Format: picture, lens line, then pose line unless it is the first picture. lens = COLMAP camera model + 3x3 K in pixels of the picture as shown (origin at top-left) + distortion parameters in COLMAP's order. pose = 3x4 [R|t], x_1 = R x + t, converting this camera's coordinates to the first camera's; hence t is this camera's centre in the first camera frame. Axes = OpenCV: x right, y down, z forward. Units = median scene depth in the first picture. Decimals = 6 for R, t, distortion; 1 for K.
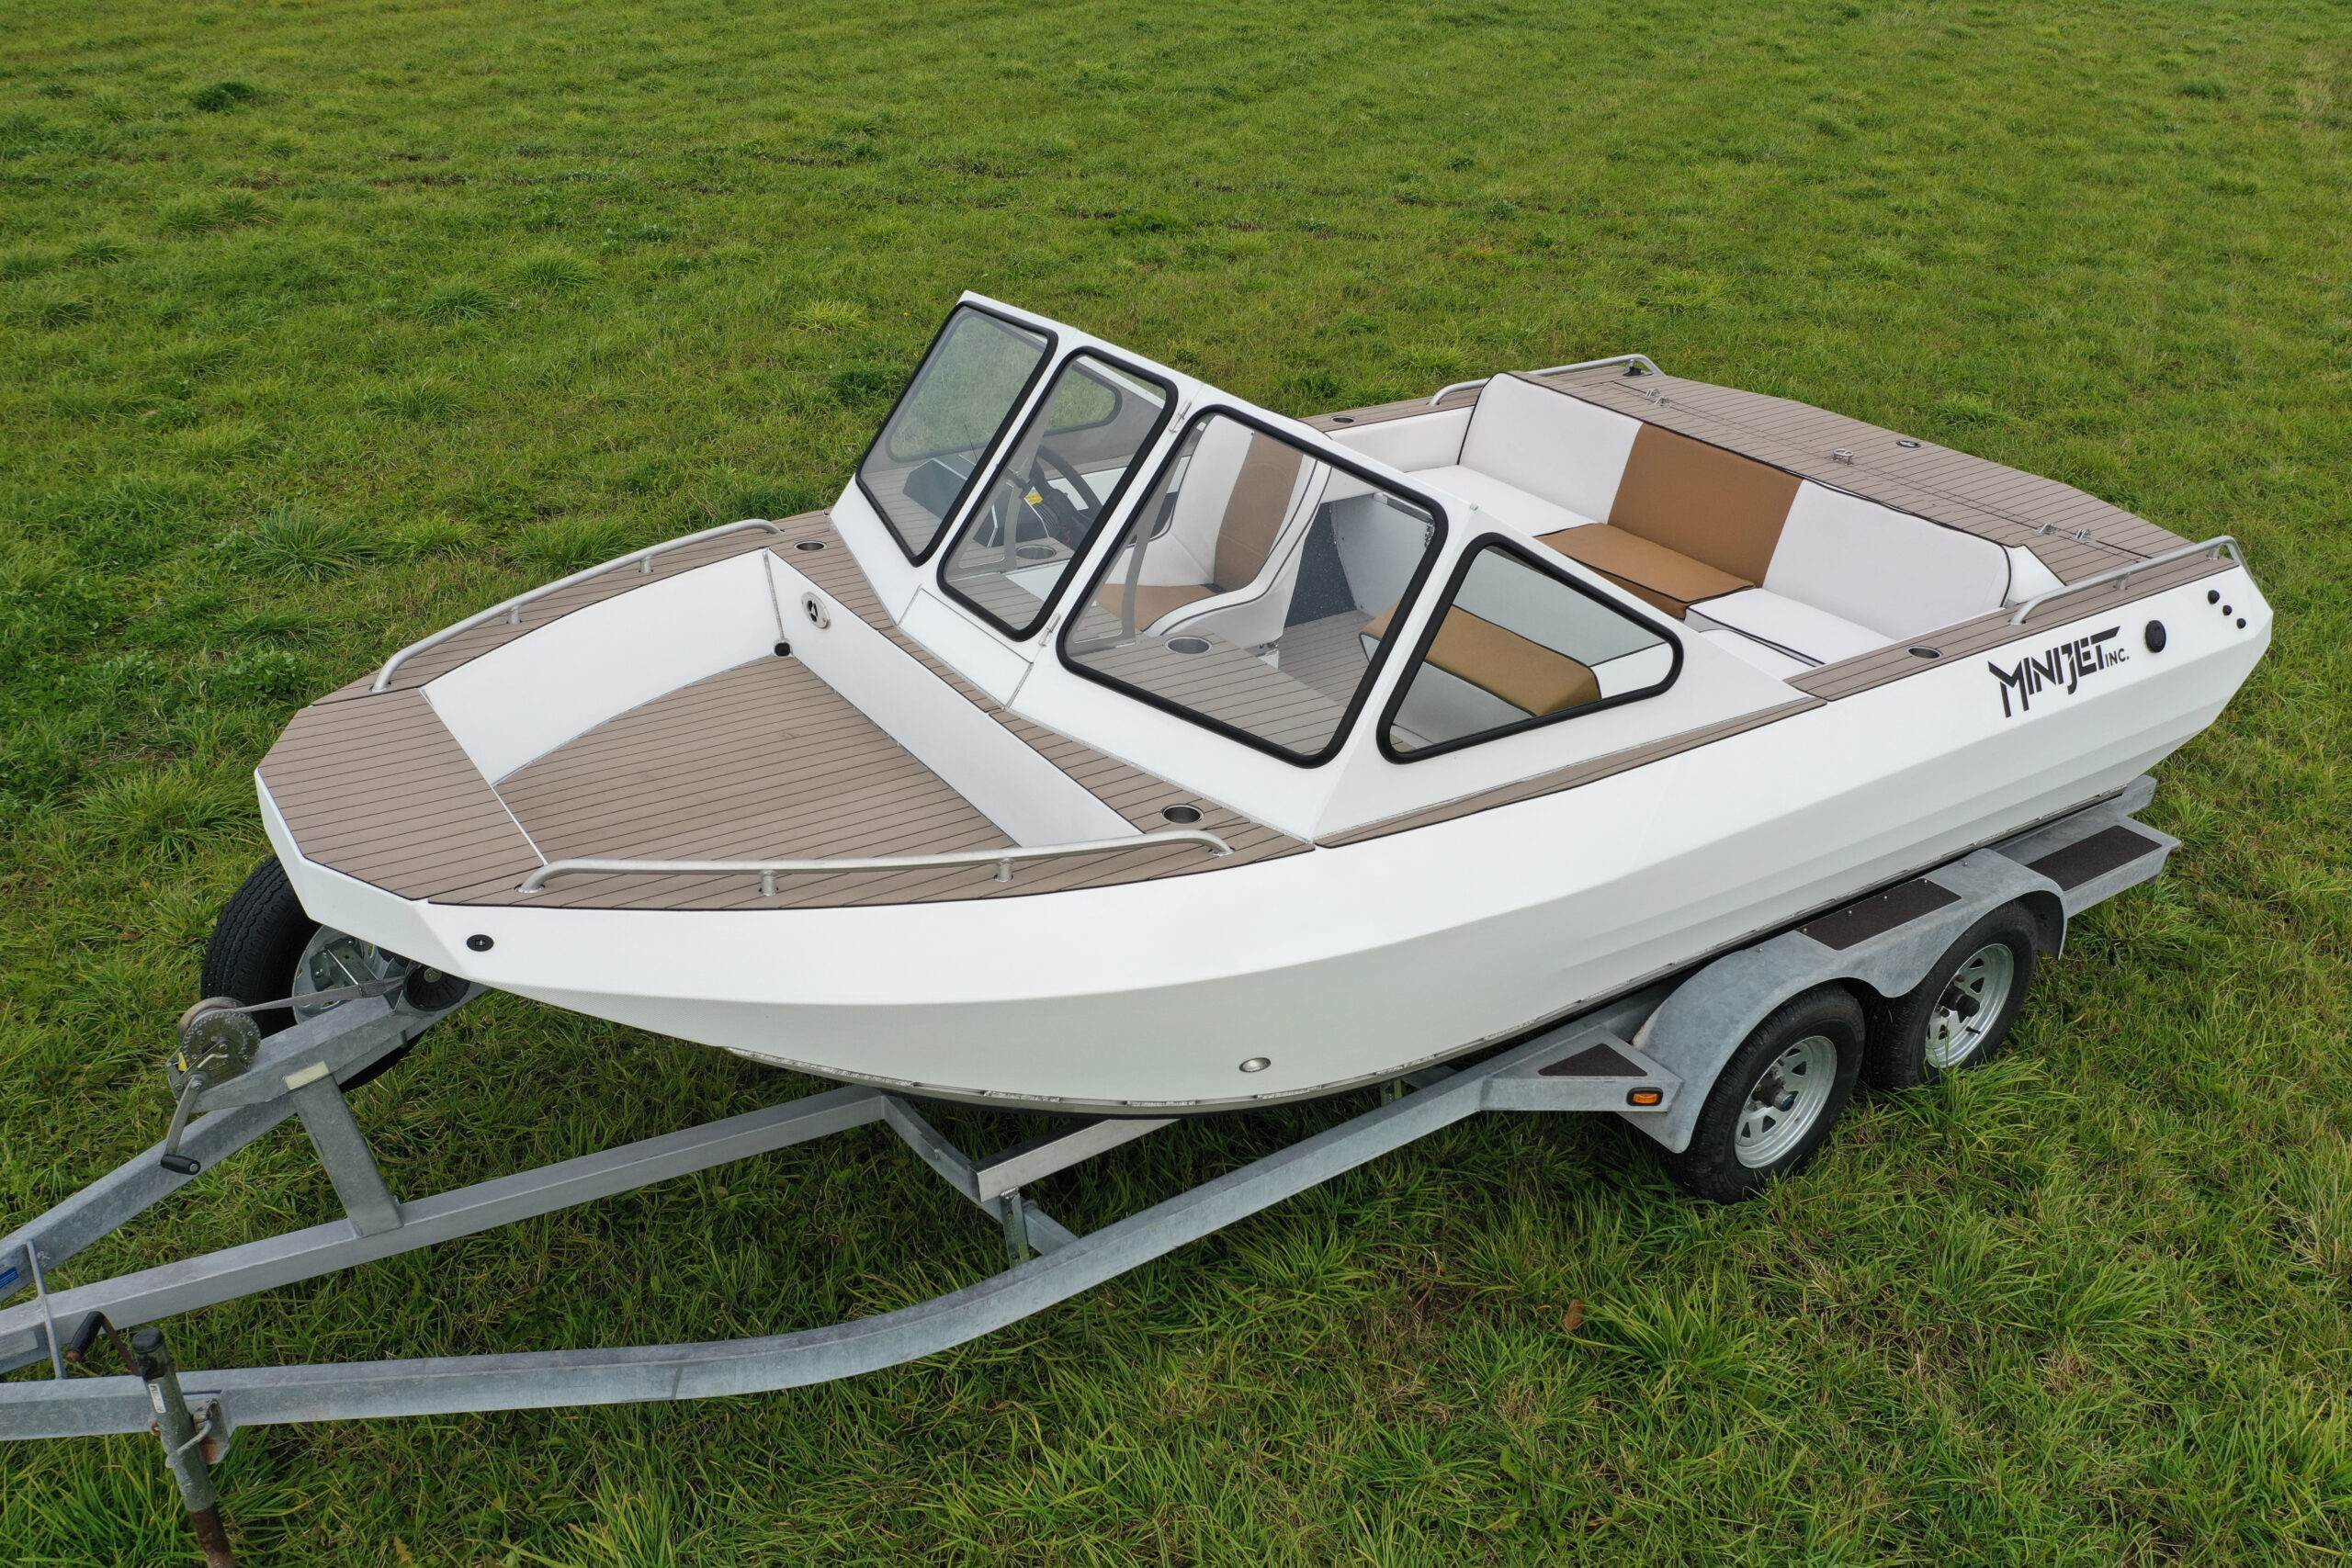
lens RADIAL K [[1848.1, 0, 1171.8], [0, 1848.1, 787.5], [0, 0, 1]] dist [-0.028945, 0.015320]
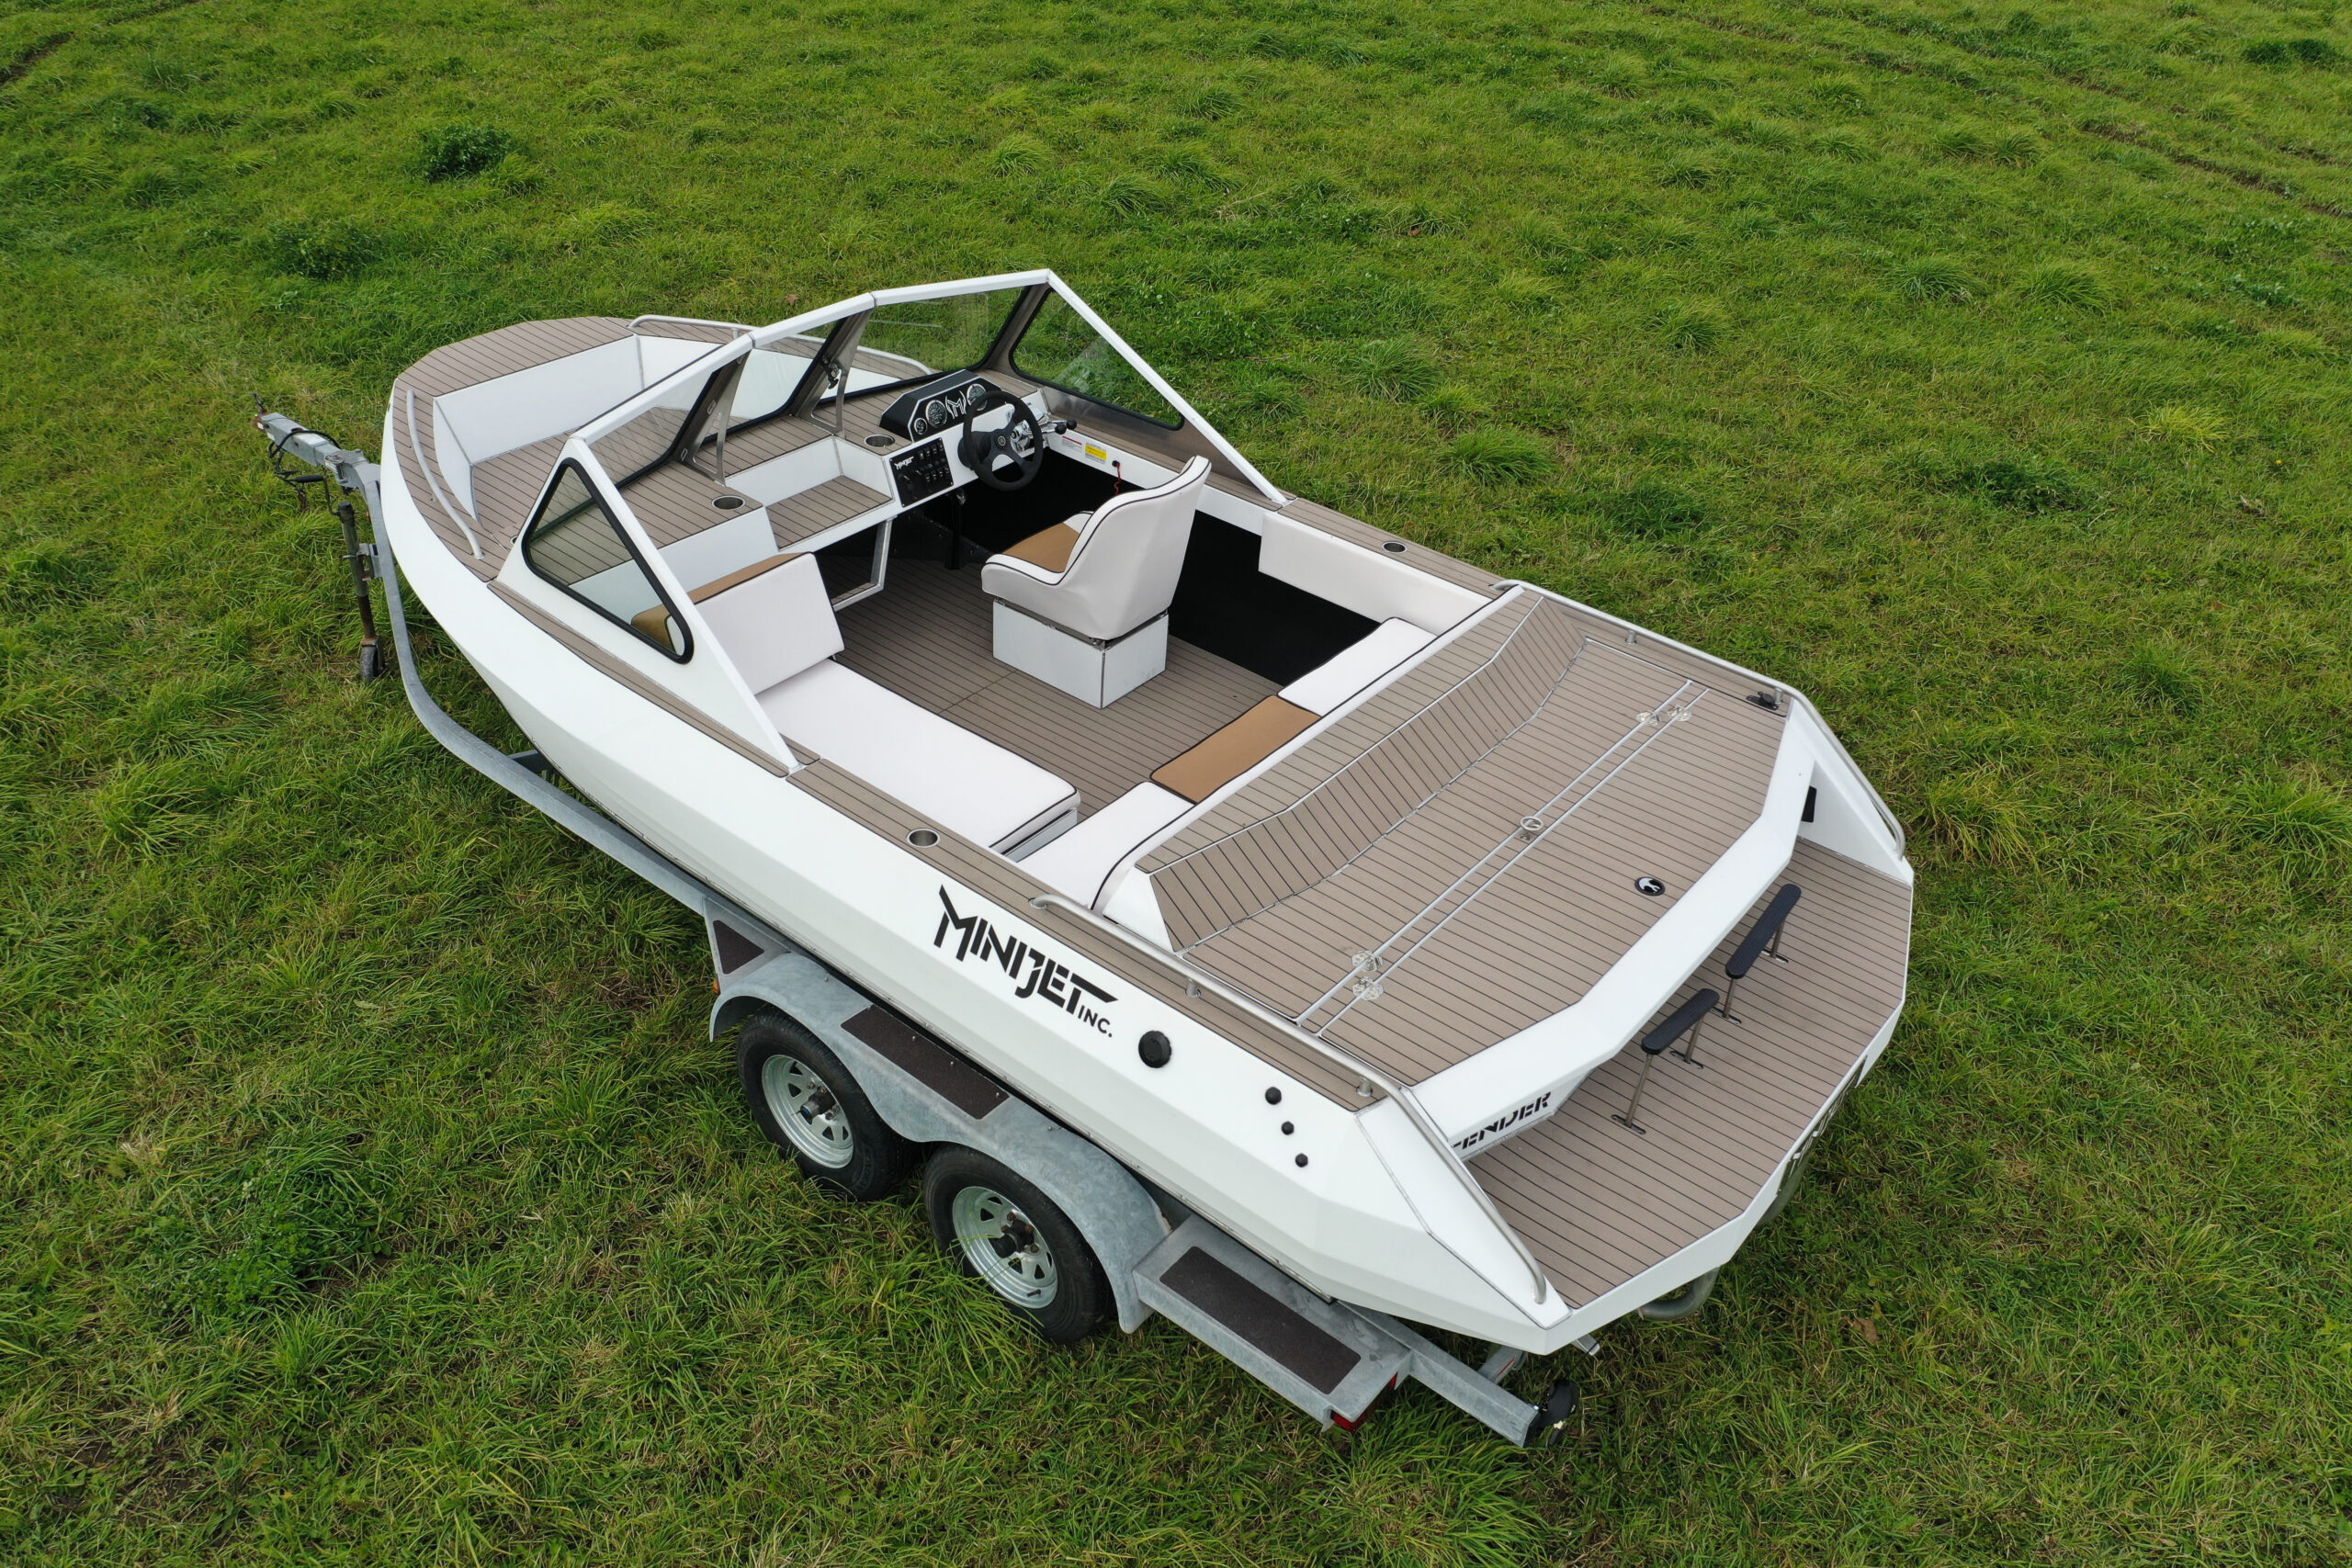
lens RADIAL K [[1848.1, 0, 1166.2], [0, 1848.1, 780.6], [0, 0, 1]] dist [-0.028945, 0.015320]
pose [[0.284567, 0.531946, -0.797531, 1.203660], [-0.483557, 0.797985, 0.359712, -0.516086], [0.827765, 0.283289, 0.484306, 0.565397]]
